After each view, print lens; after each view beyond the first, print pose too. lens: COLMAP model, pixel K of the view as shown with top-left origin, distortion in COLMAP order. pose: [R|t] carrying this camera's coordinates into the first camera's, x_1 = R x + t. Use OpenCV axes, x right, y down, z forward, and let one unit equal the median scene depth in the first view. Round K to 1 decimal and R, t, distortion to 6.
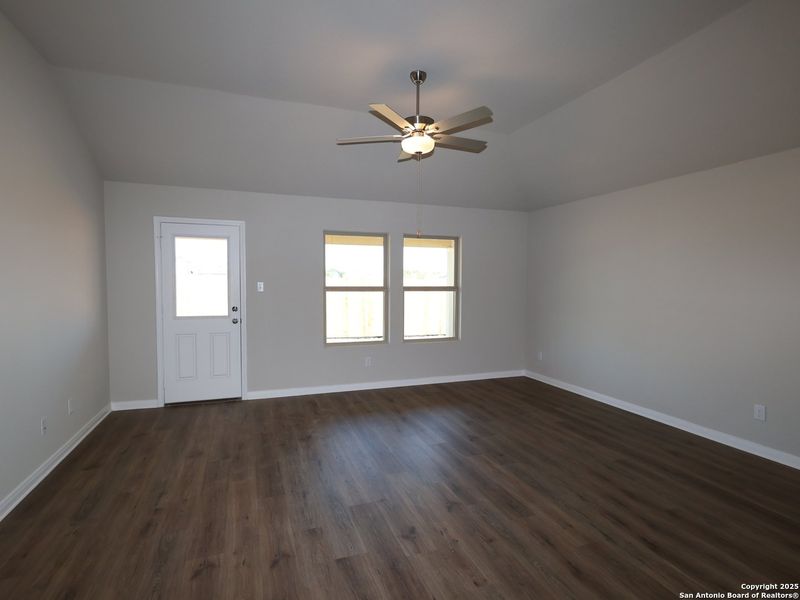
lens RADIAL K [[417.5, 0, 397.2], [0, 417.5, 302.6], [0, 0, 1]] dist [-0.002149, 0.000596]
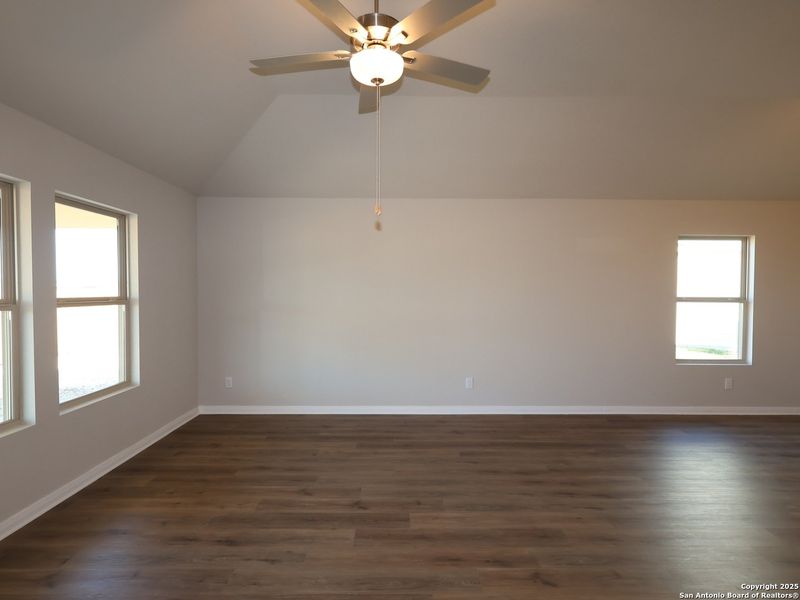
lens RADIAL K [[417.5, 0, 397.2], [0, 417.5, 302.6], [0, 0, 1]] dist [-0.002149, 0.000596]
pose [[0.330041, -0.029093, 0.943518, -0.379435], [0.045076, 0.998870, 0.015032, -0.027121], [-0.942890, 0.037569, 0.330980, 0.554278]]
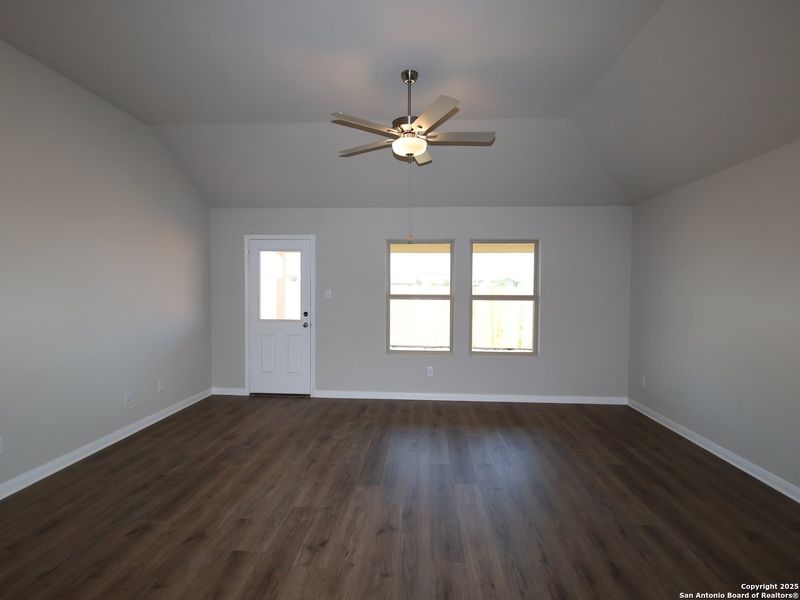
lens RADIAL K [[417.5, 0, 397.2], [0, 417.5, 302.6], [0, 0, 1]] dist [-0.002149, 0.000596]
pose [[0.915019, 0.013473, -0.403187, 0.294860], [-0.022662, 0.999581, -0.018027, -0.000566], [0.402775, 0.025632, 0.914940, 0.084654]]
